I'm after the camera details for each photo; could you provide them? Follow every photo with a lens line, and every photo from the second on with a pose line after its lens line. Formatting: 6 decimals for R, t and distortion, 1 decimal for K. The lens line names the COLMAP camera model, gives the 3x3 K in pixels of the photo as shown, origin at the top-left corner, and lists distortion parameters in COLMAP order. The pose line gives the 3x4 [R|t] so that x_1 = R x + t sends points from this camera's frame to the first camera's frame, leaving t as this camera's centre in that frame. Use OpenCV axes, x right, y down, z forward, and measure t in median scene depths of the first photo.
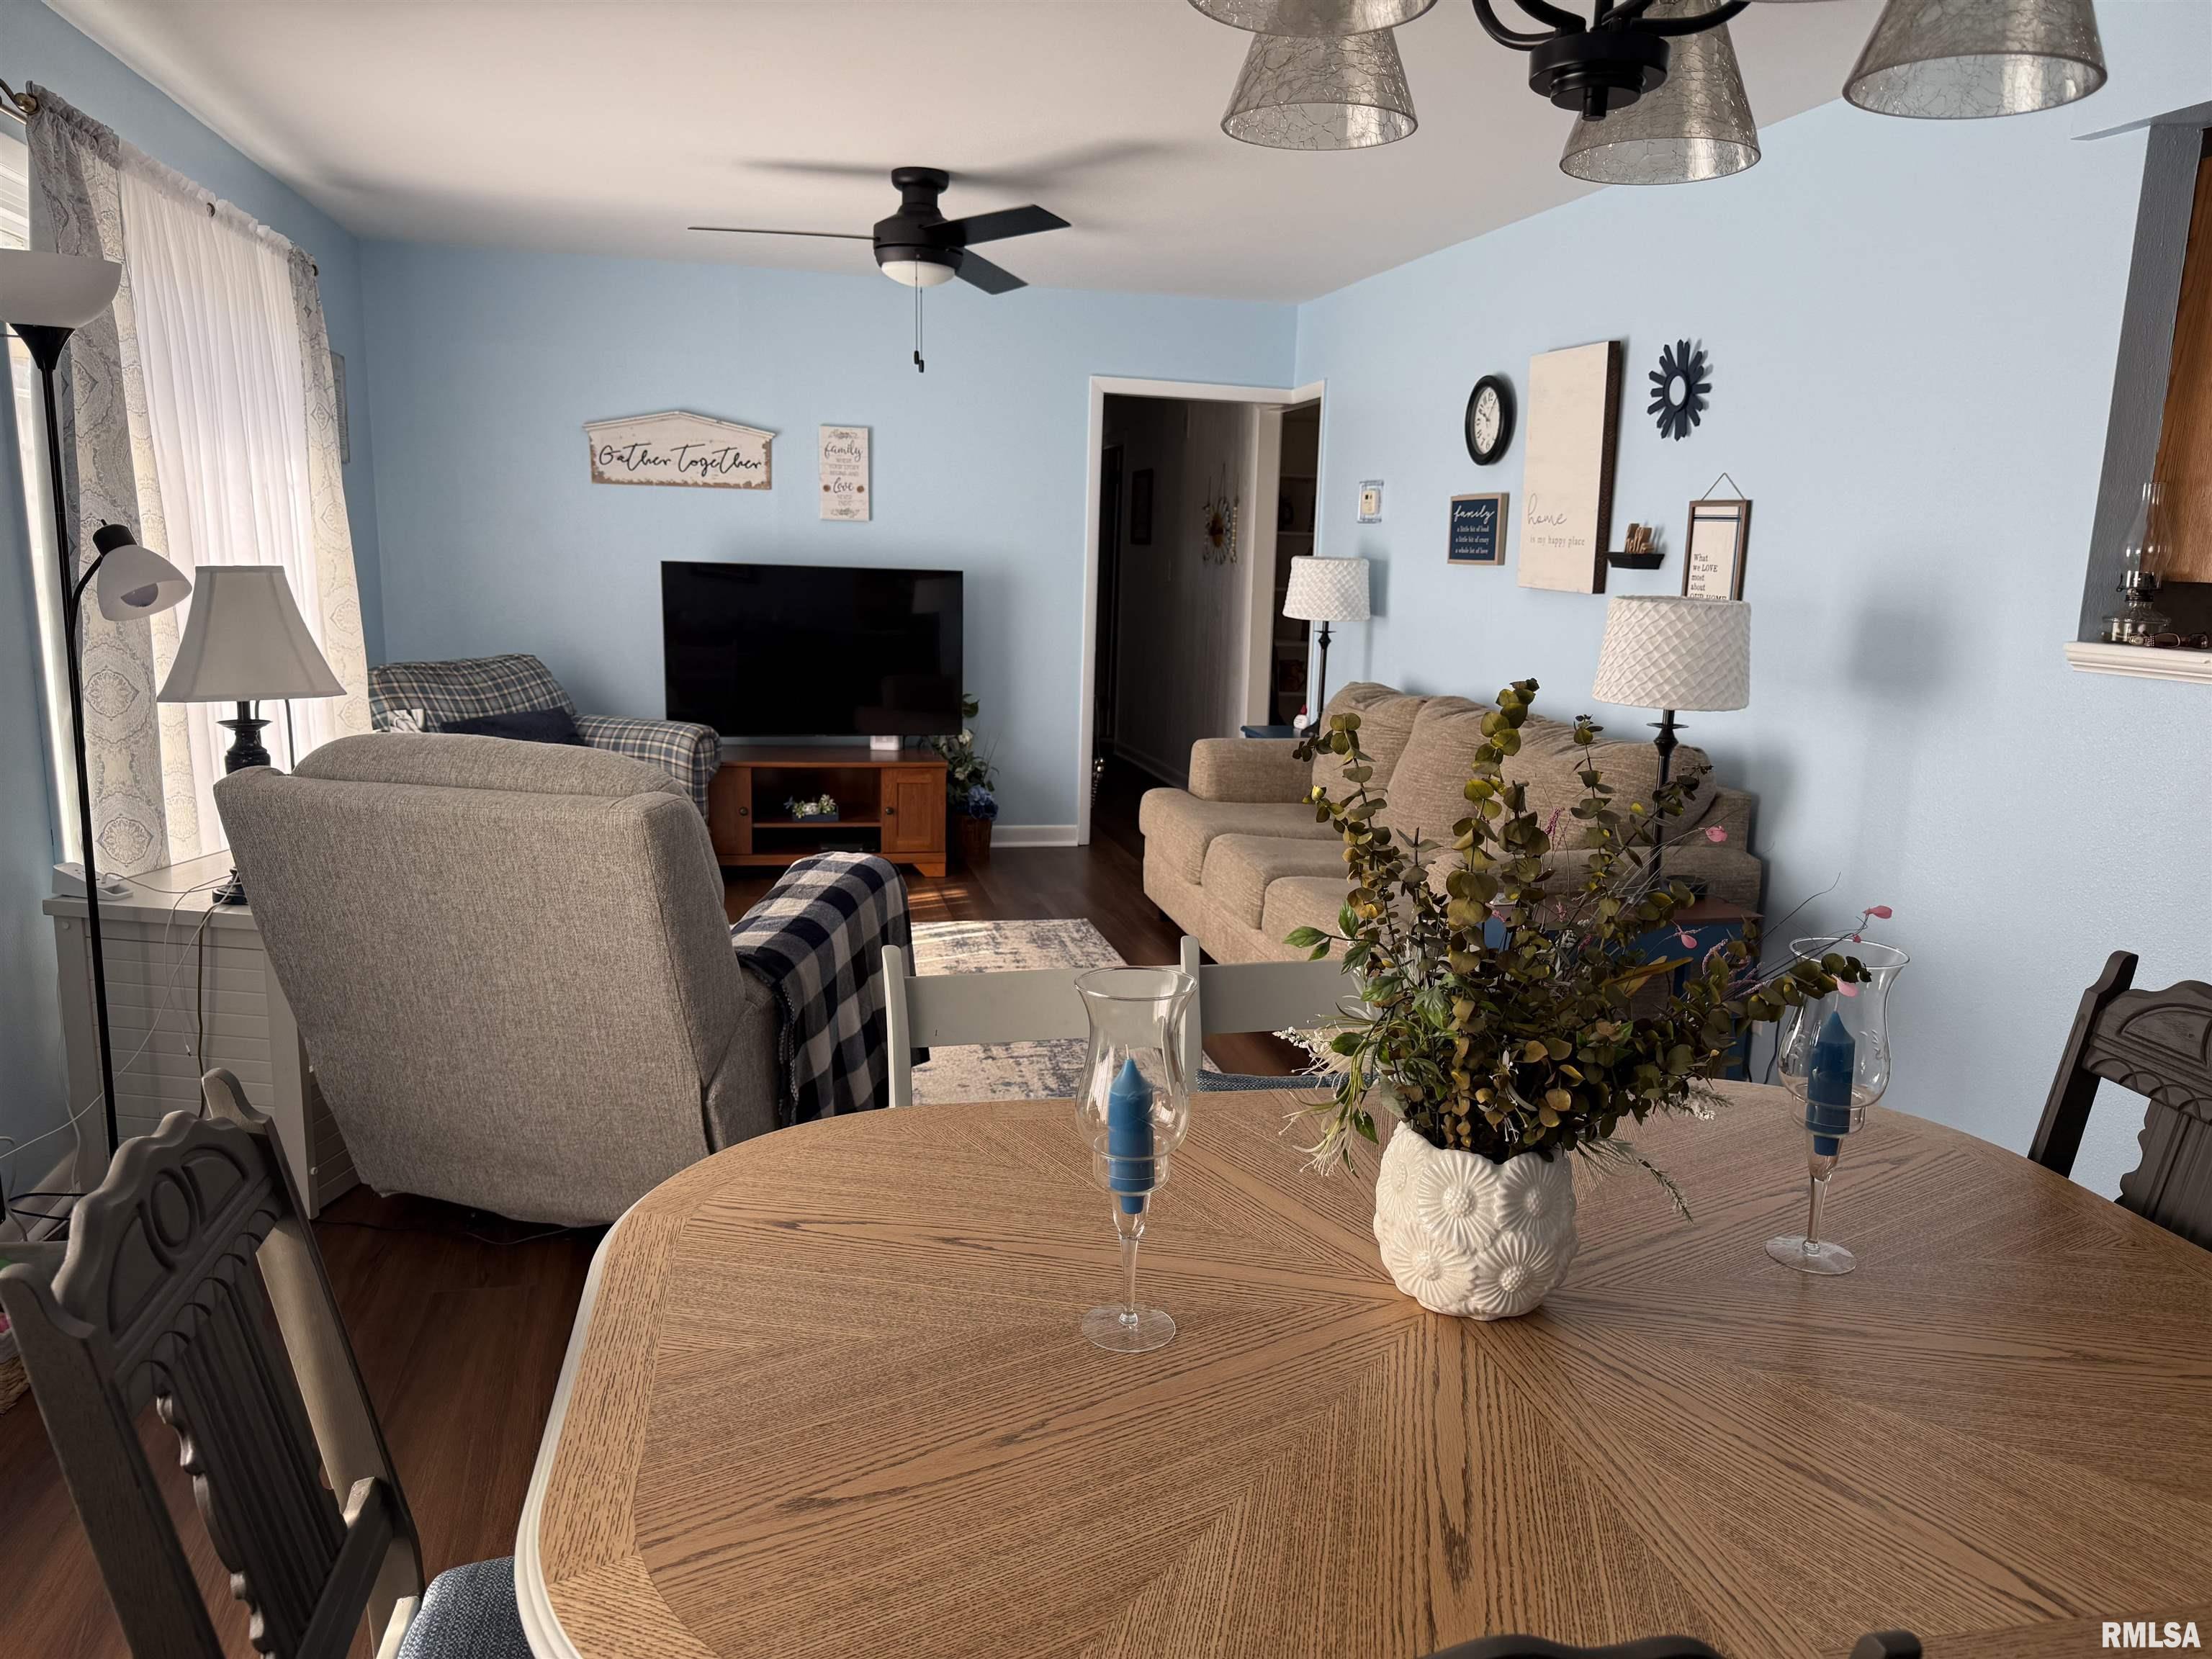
lens RADIAL K [[1547.4, 0, 1134.5], [0, 1547.4, 856.9], [0, 0, 1]] dist [0.010407, -0.023837]
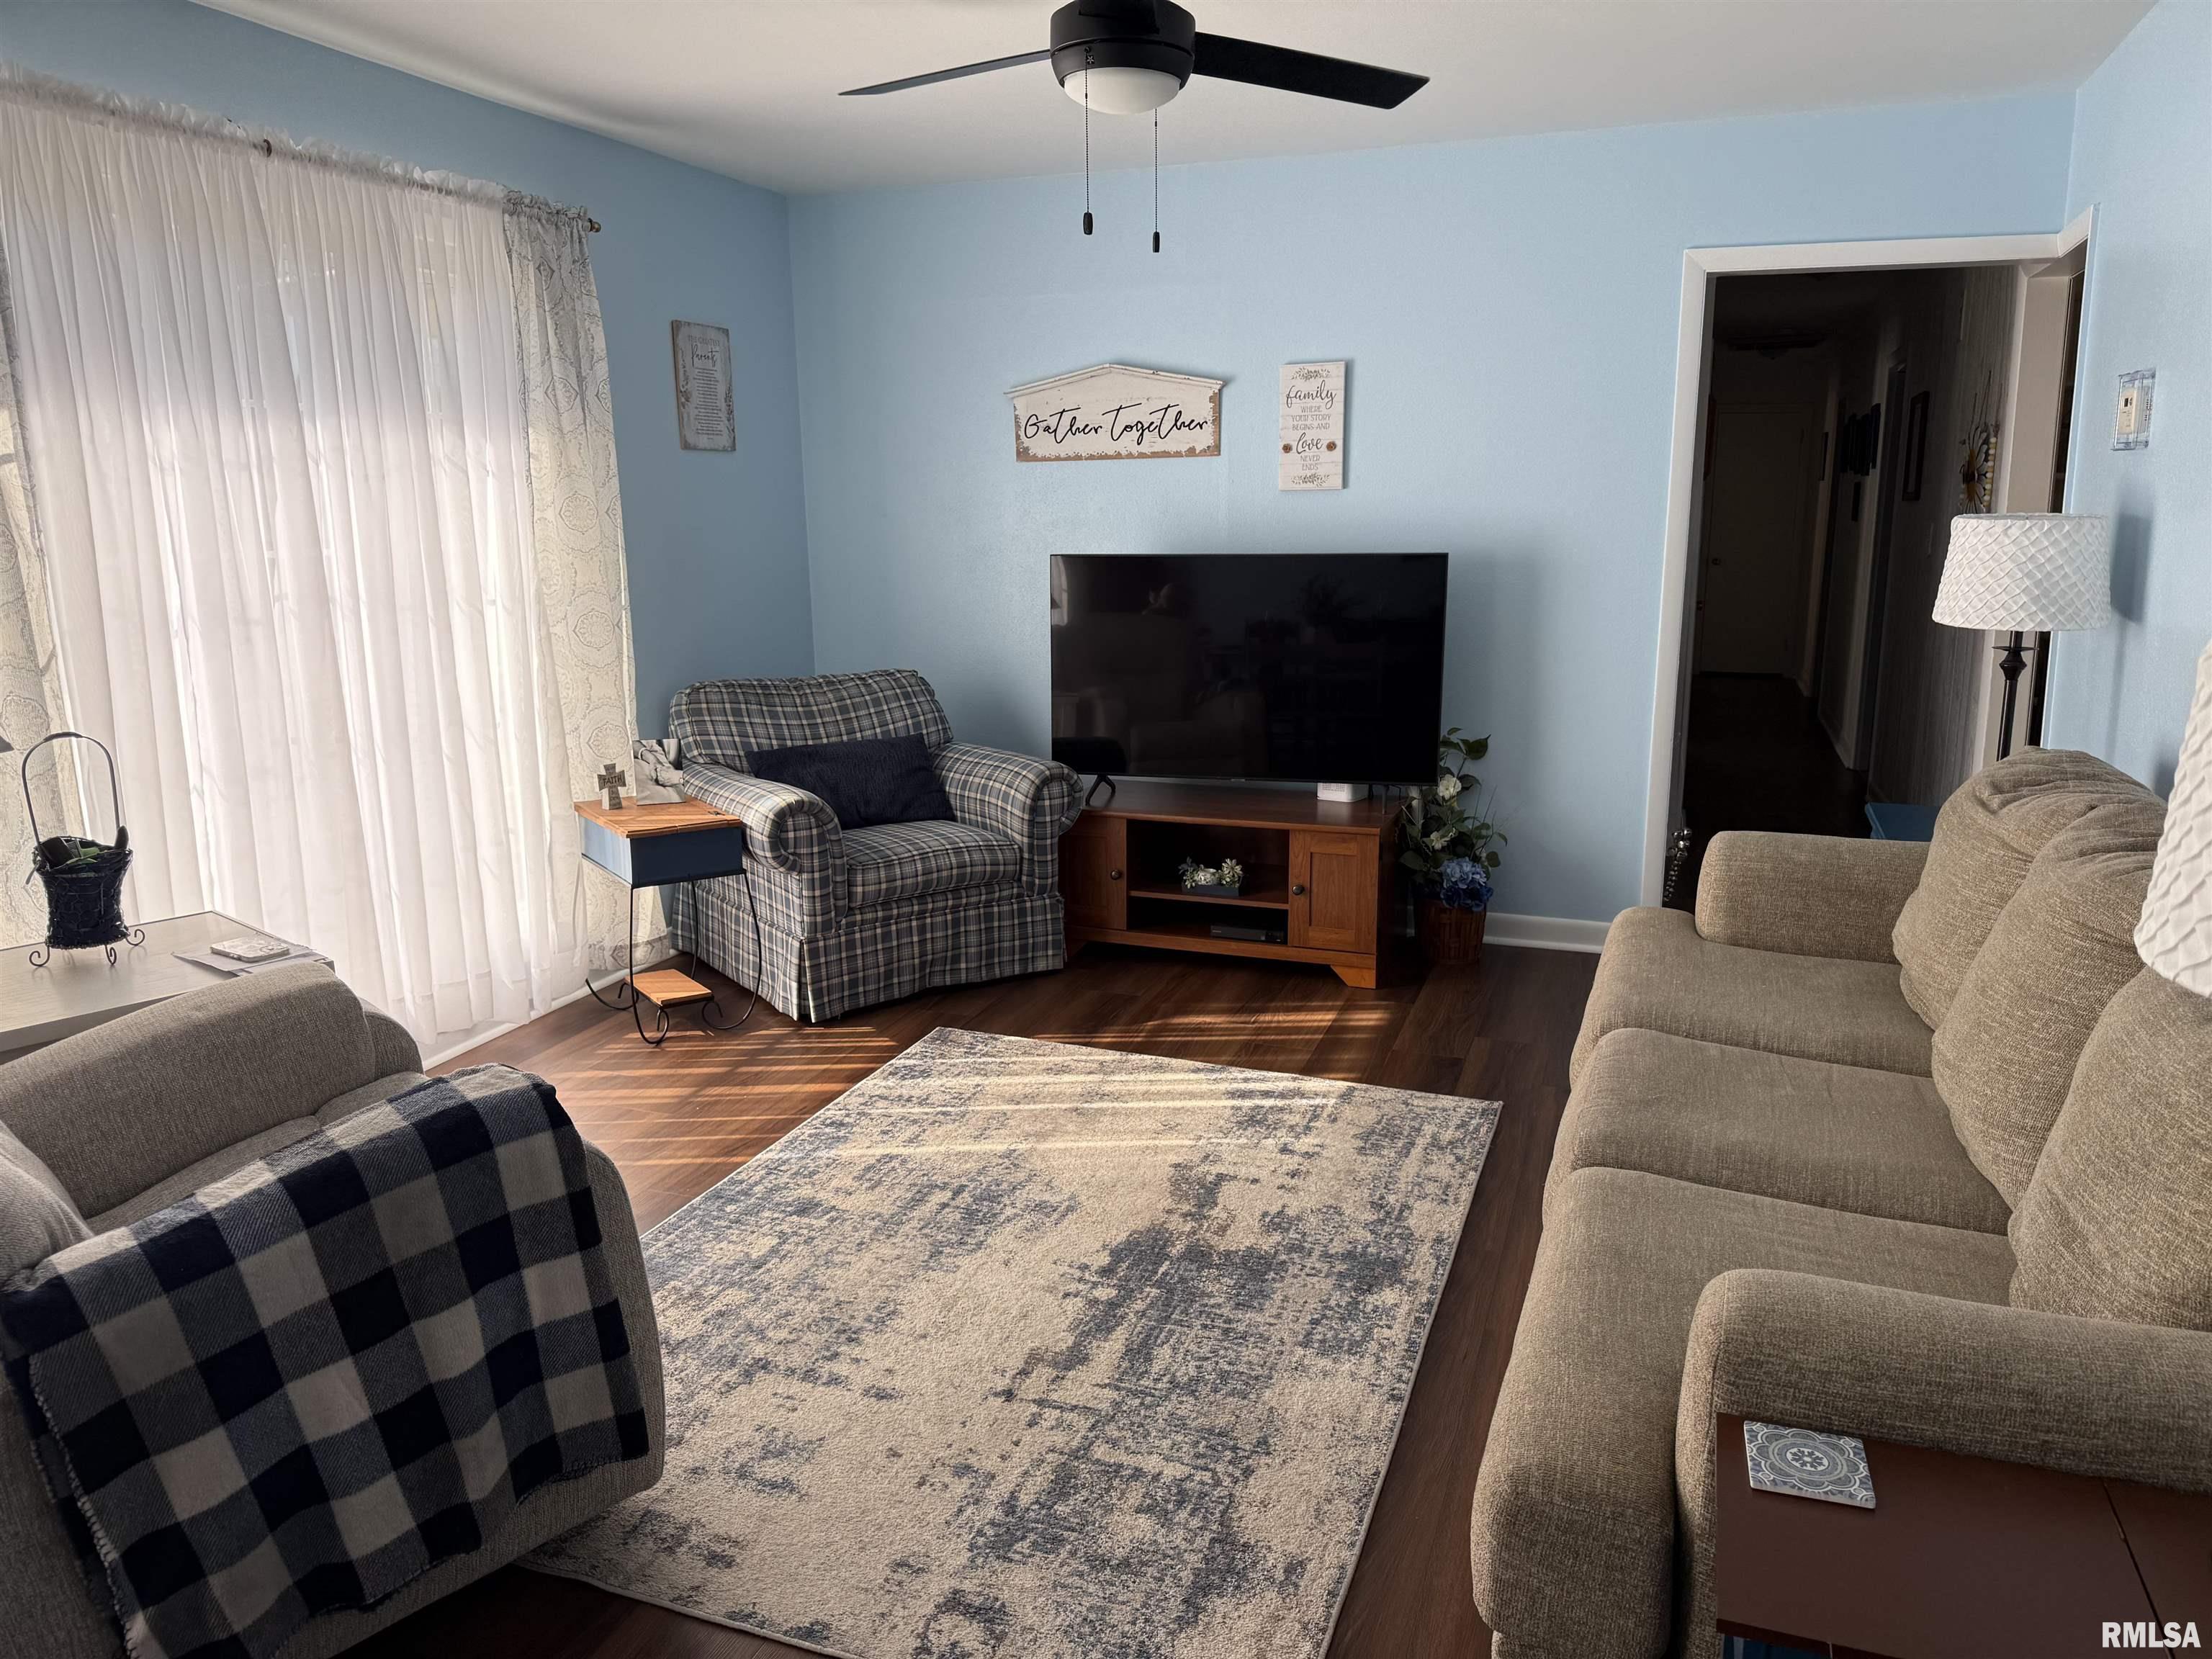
lens RADIAL K [[1547.4, 0, 1038.5], [0, 1547.4, 842.4], [0, 0, 1]] dist [0.010407, -0.023837]
pose [[0.816692, 0.079846, -0.571523, 0.151178], [-0.077180, 0.996597, 0.028943, -0.062326], [0.571889, 0.020473, 0.820075, 0.329201]]
